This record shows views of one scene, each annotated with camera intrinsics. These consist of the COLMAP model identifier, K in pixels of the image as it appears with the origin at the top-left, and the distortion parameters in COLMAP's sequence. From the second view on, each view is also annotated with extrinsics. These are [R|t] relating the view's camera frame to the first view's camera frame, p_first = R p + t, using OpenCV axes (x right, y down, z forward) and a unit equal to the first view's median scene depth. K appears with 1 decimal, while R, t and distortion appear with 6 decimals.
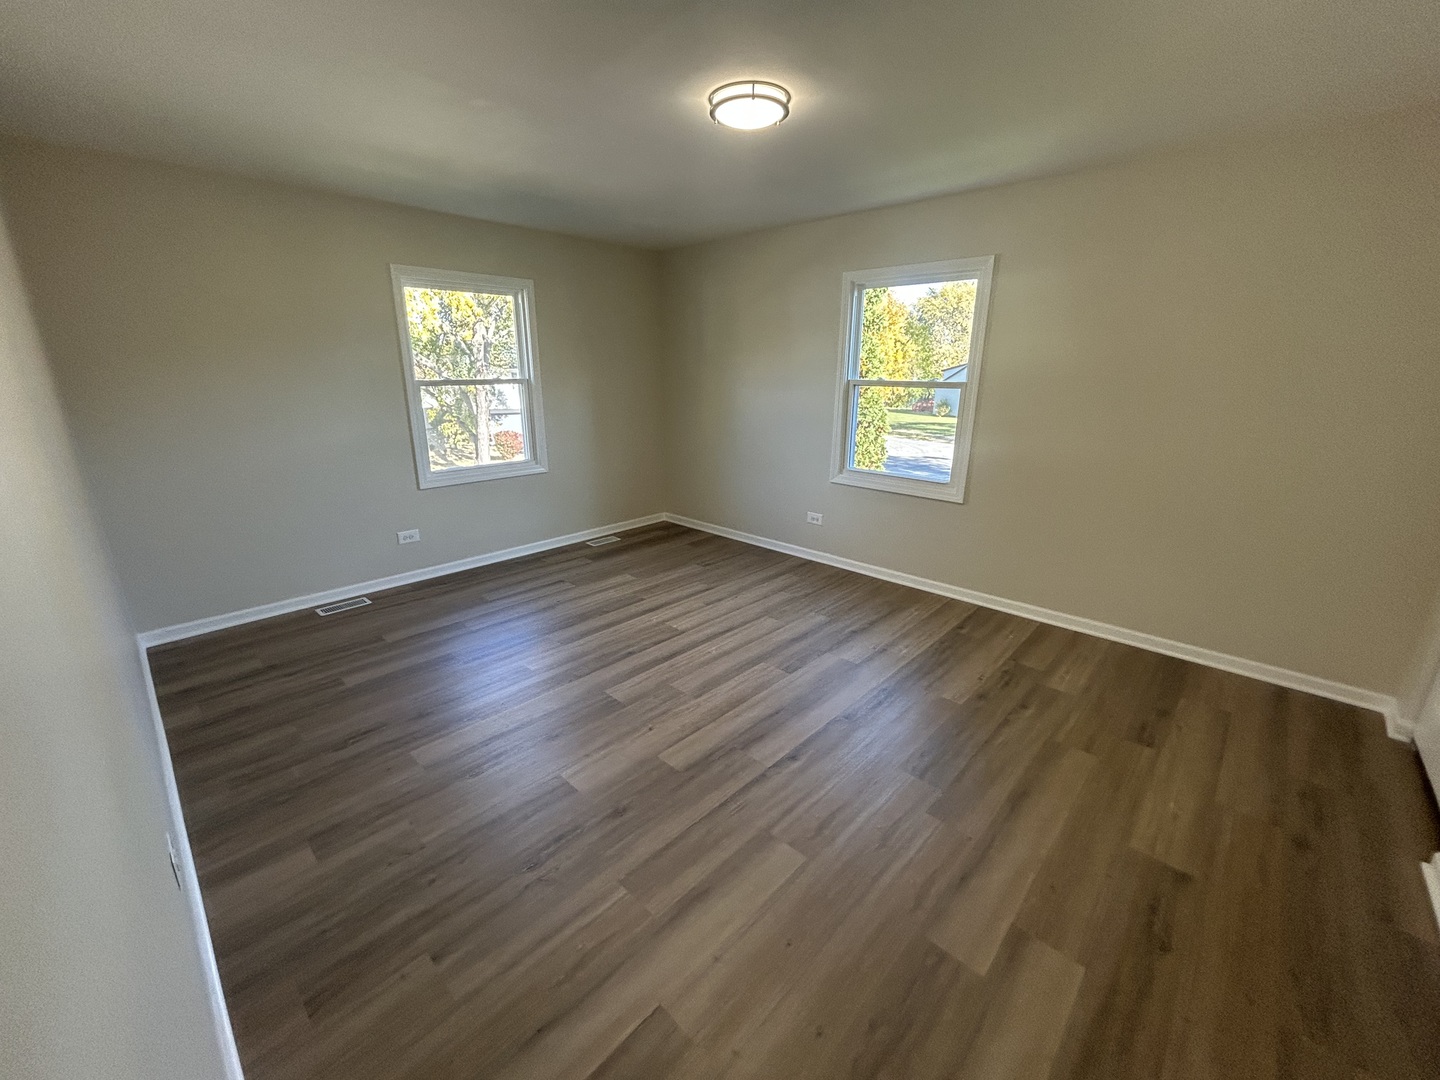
lens RADIAL K [[582.1, 0, 720.0], [0, 582.1, 540.0], [0, 0, 1]] dist [-0.000753, 0.000742]
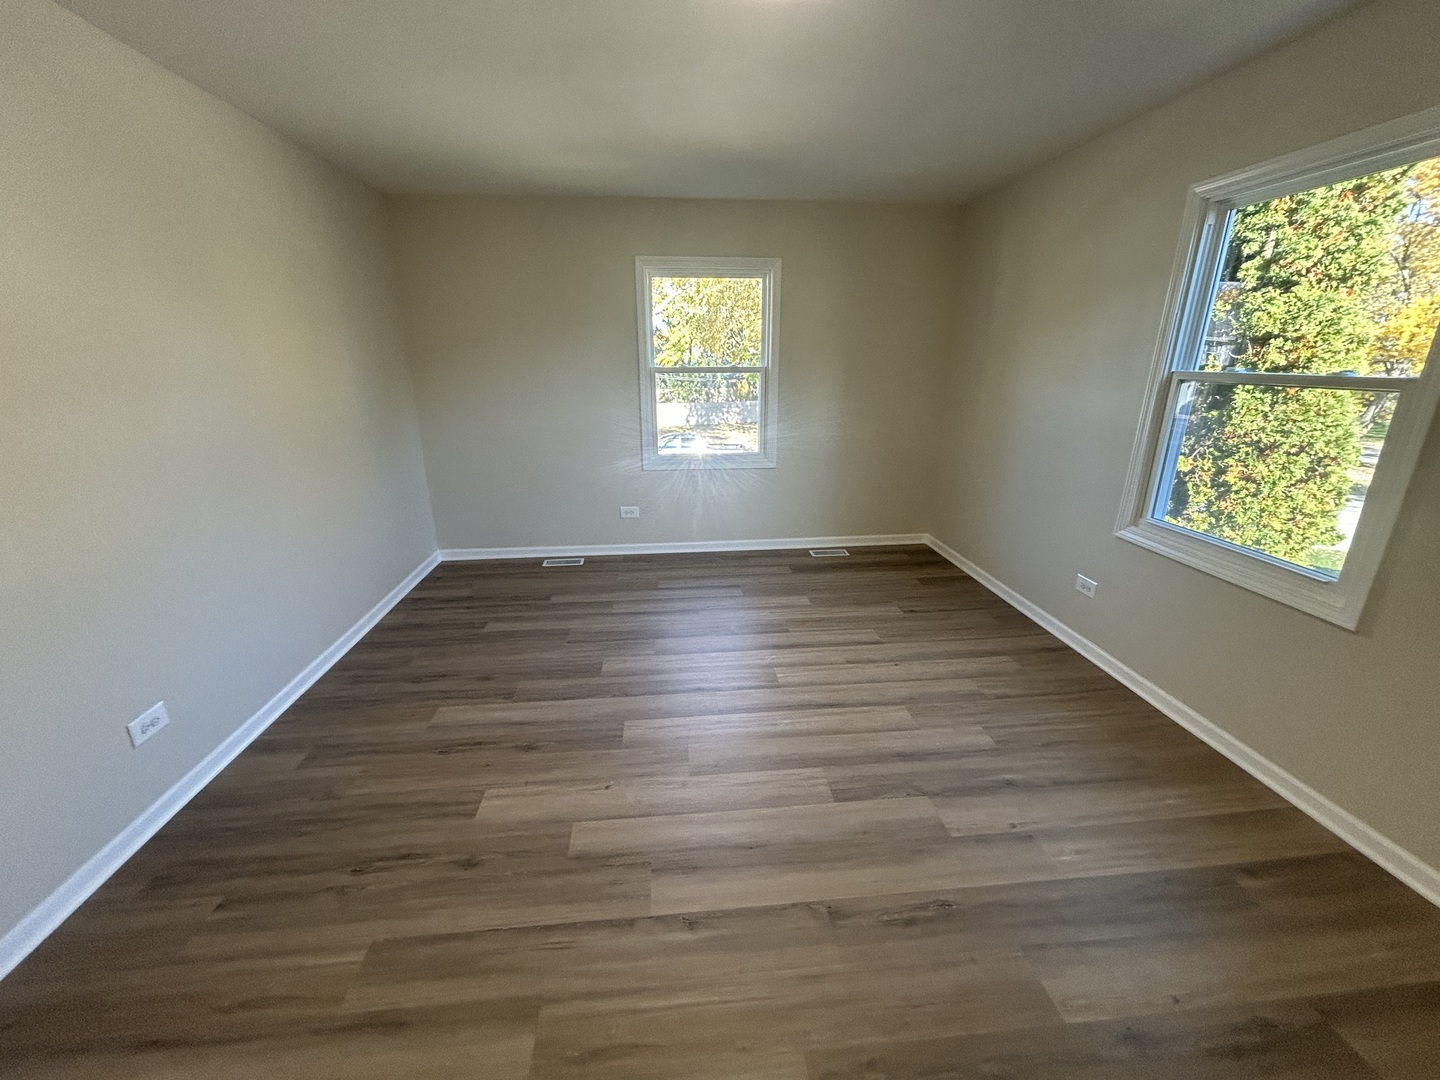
lens RADIAL K [[582.1, 0, 720.0], [0, 582.1, 540.0], [0, 0, 1]] dist [-0.000753, 0.000742]
pose [[0.755110, 0.192767, -0.626618, 0.288102], [-0.182915, 0.979787, 0.080990, -0.075264], [0.629564, 0.053462, 0.775107, 0.274669]]
